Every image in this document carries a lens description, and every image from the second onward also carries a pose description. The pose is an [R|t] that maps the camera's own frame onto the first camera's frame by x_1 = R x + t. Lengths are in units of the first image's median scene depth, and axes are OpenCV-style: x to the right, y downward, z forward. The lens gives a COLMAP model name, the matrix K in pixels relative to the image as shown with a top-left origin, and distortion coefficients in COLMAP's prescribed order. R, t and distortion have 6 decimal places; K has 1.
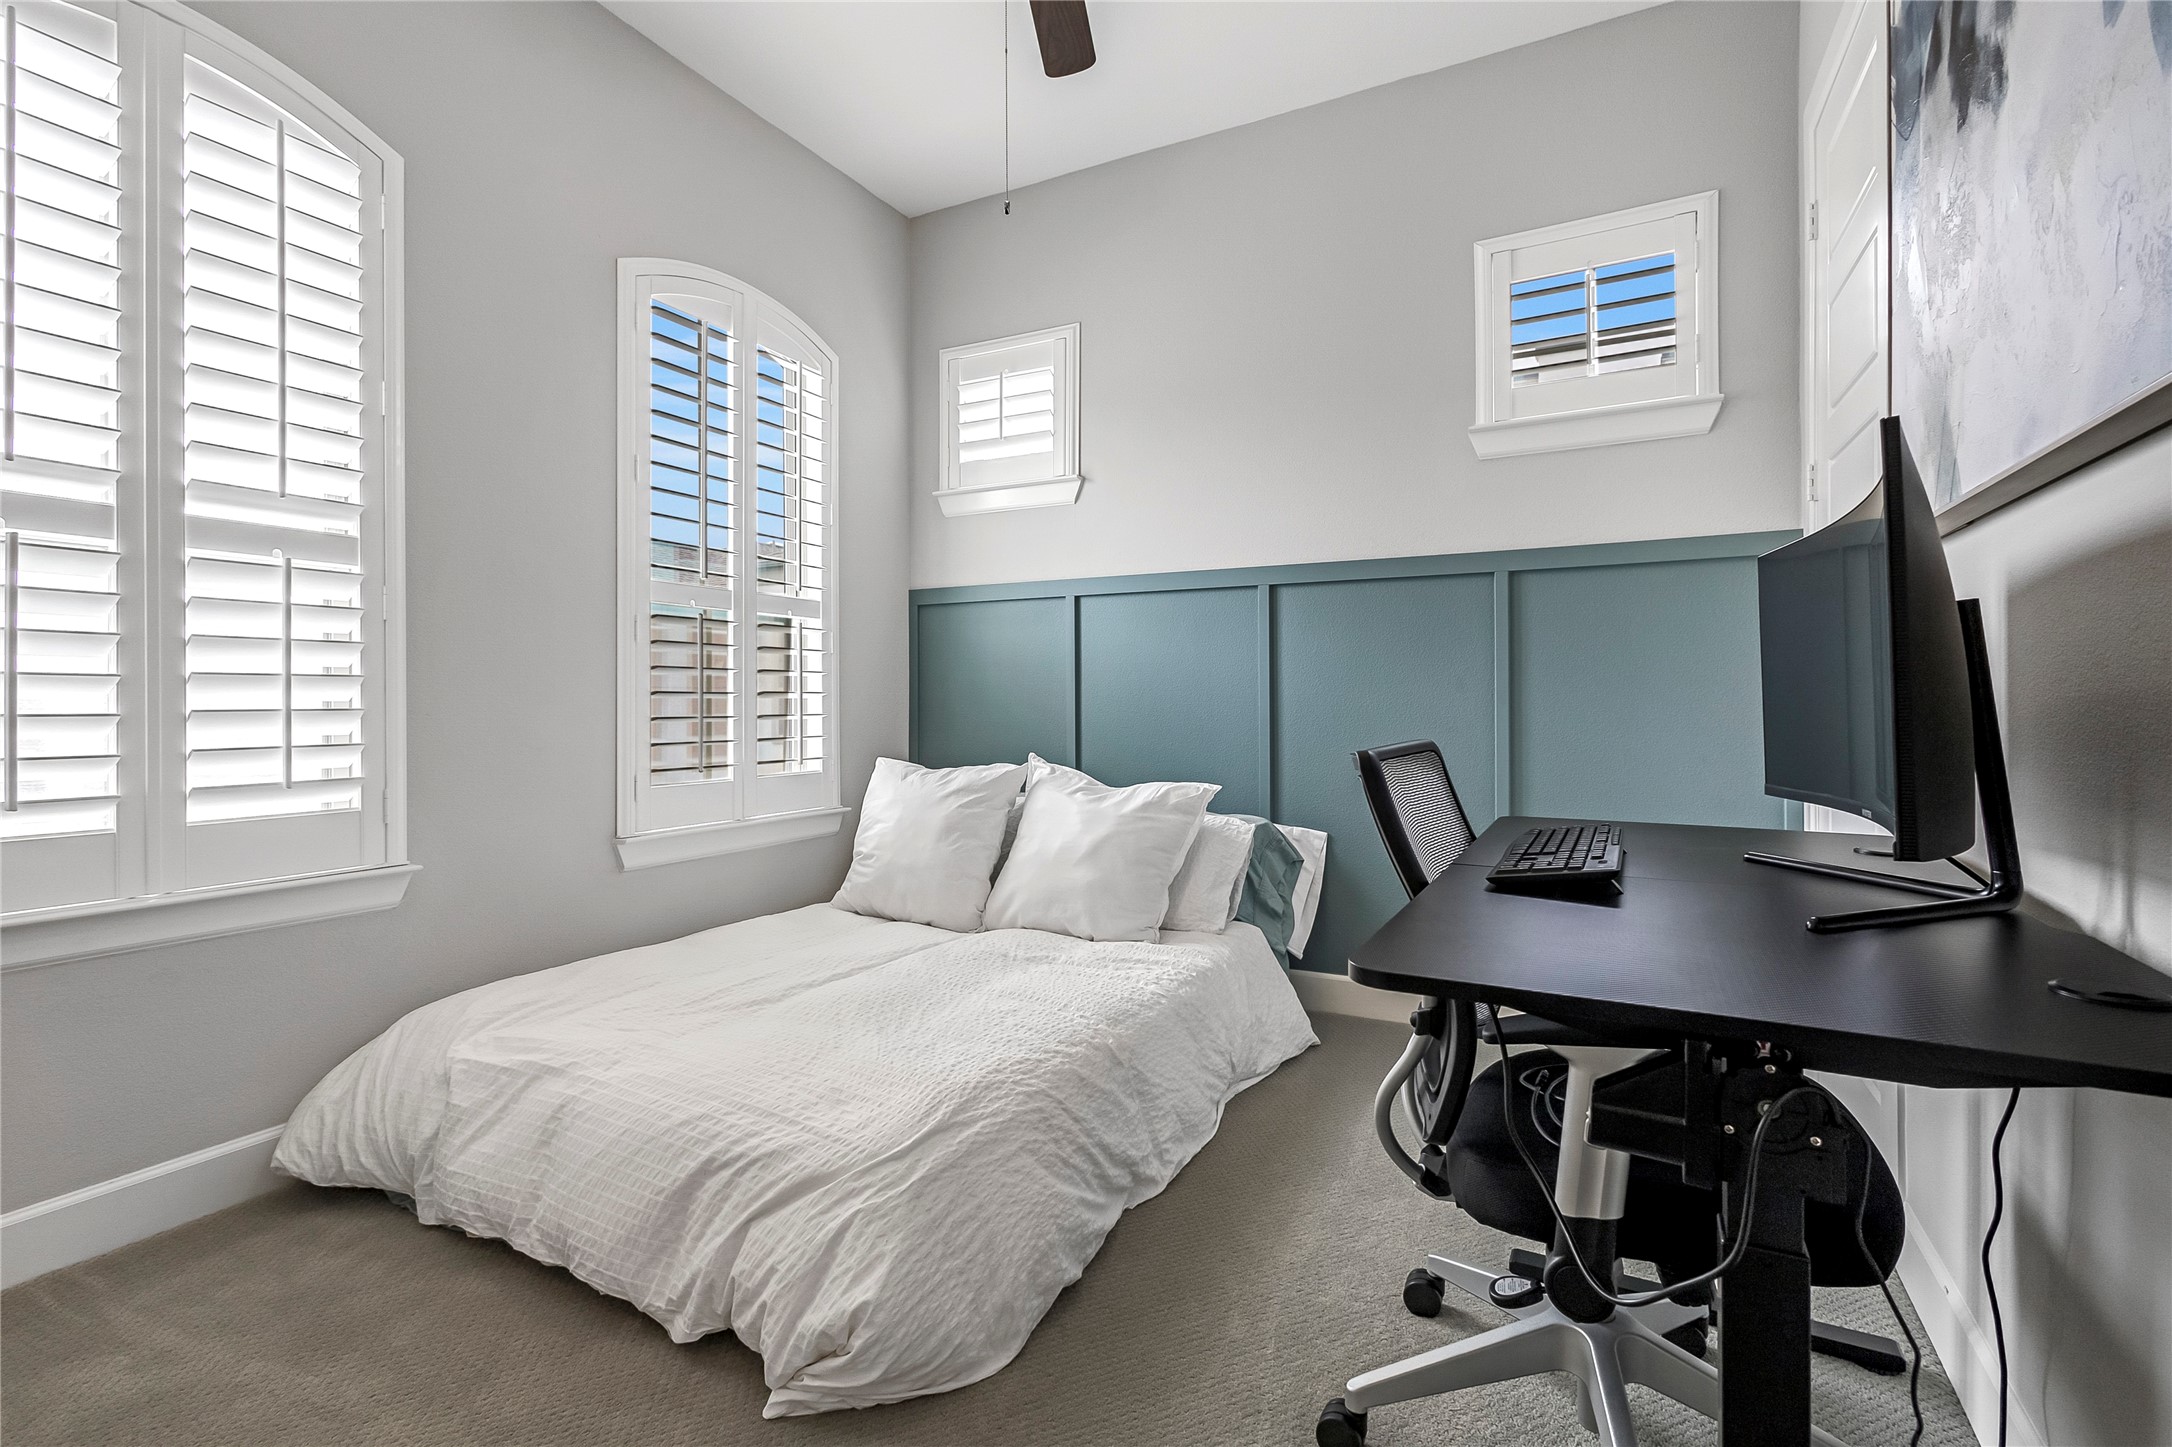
lens RADIAL K [[999.4, 0, 1081.6], [0, 999.4, 704.6], [0, 0, 1]] dist [0.003290, 0.000154]
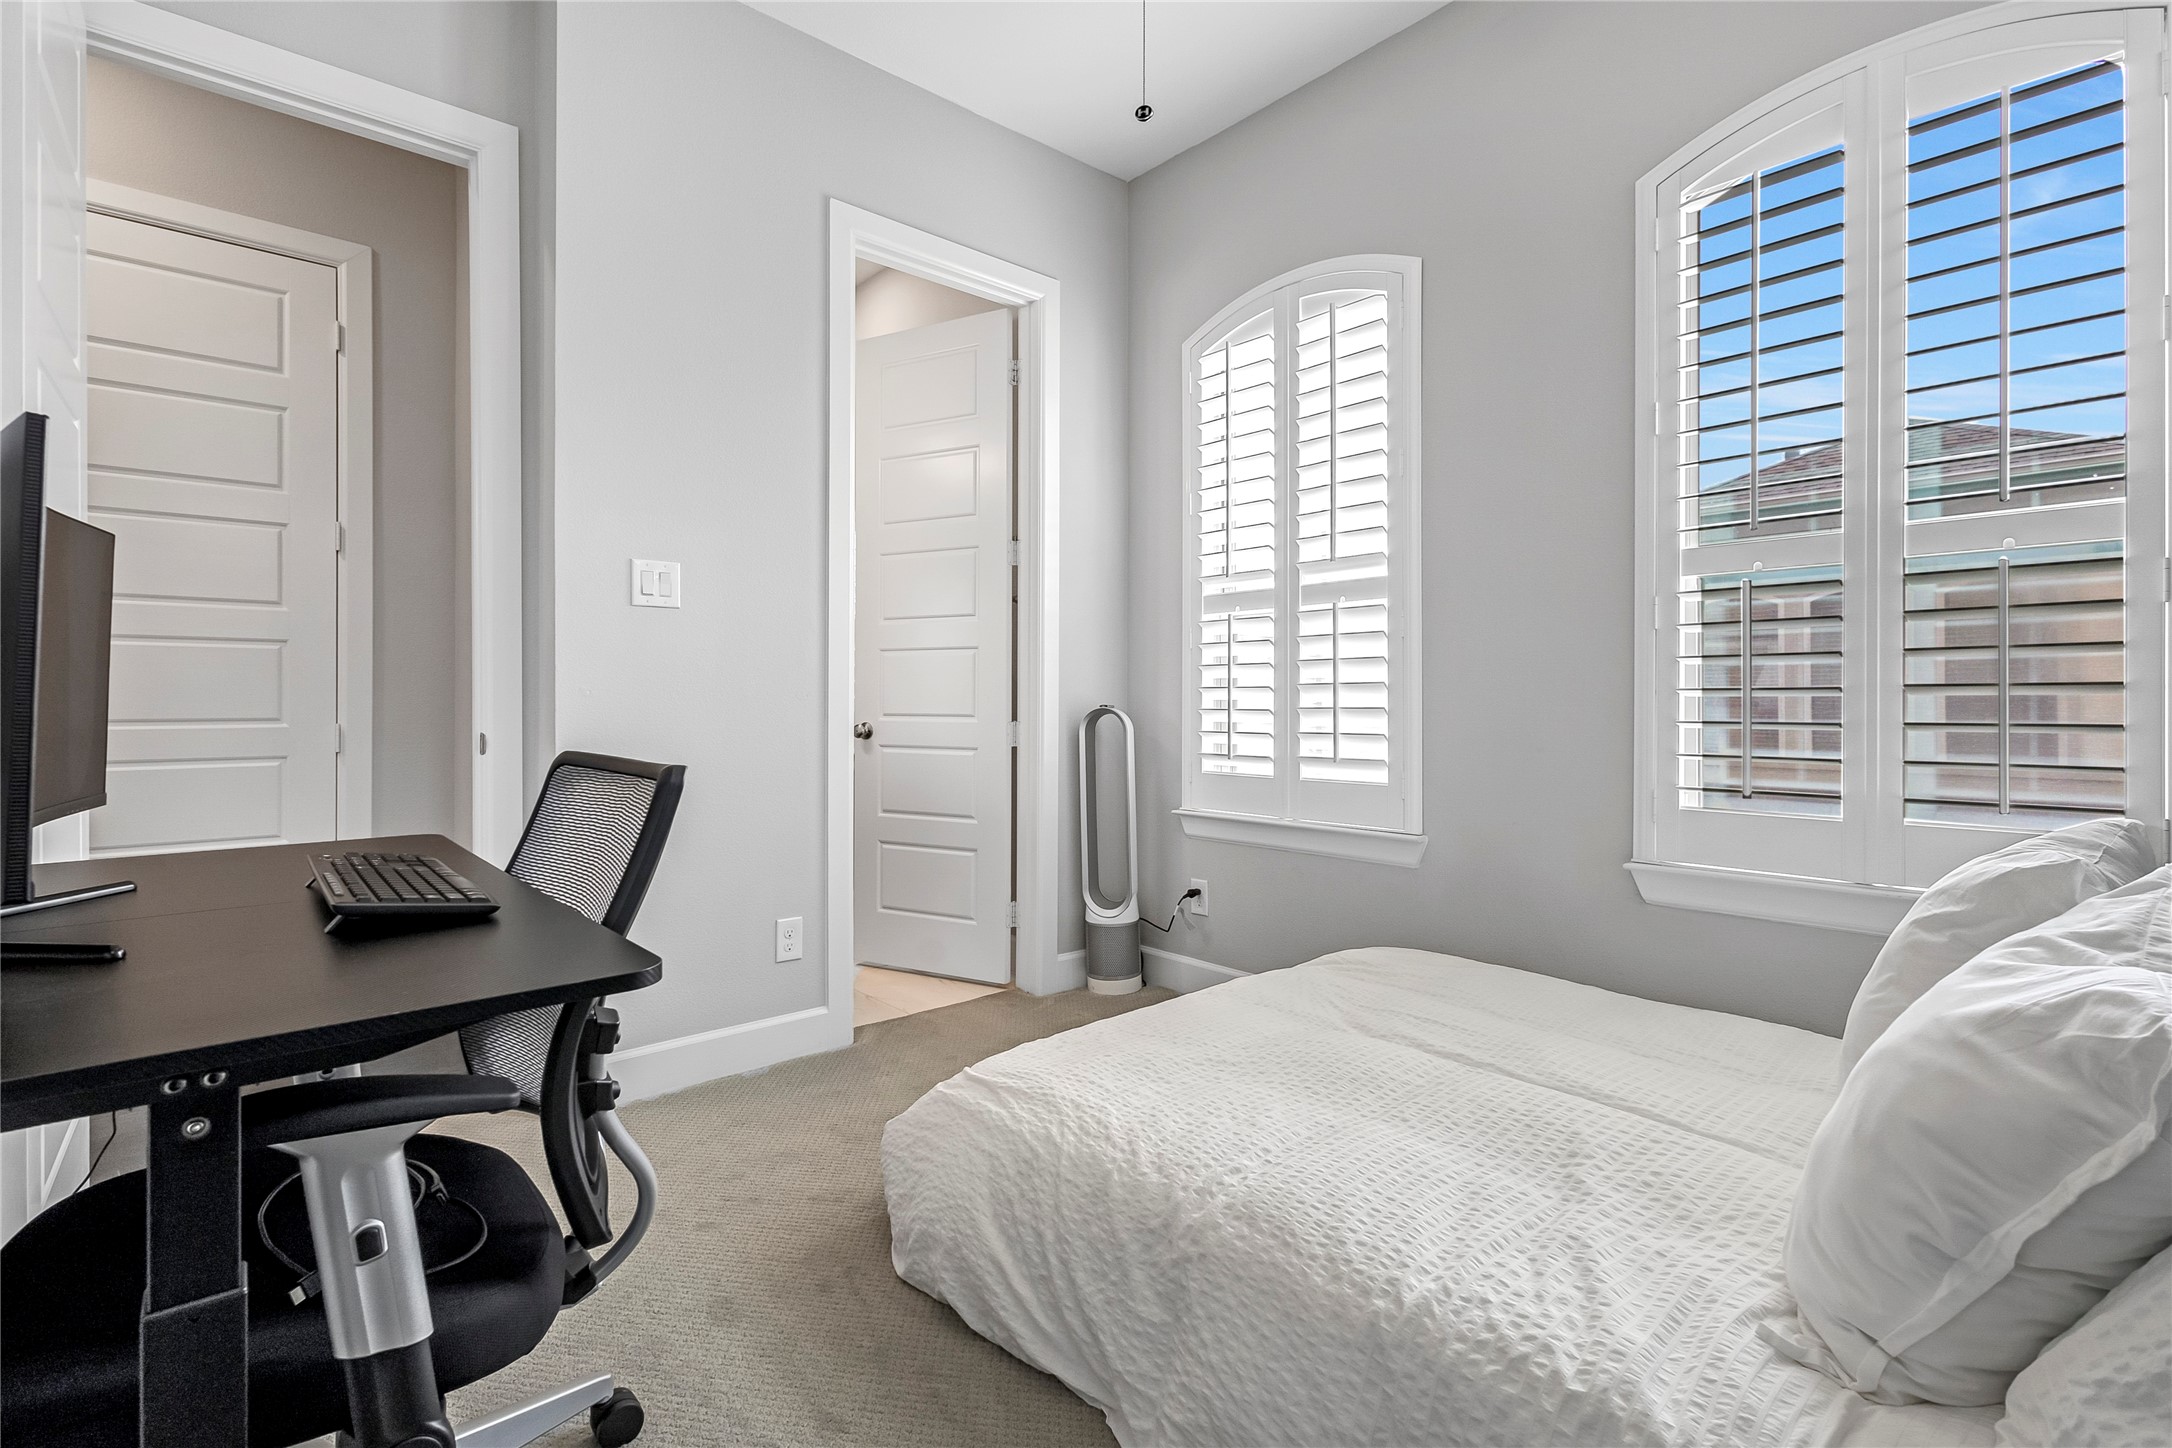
lens RADIAL K [[999.4, 0, 1094.3], [0, 999.4, 702.9], [0, 0, 1]] dist [0.003290, 0.000154]
pose [[-0.344664, 0.003778, -0.938719, 0.711168], [-0.002217, 0.999986, 0.004838, -0.008344], [0.938724, 0.003749, -0.344651, 1.225128]]
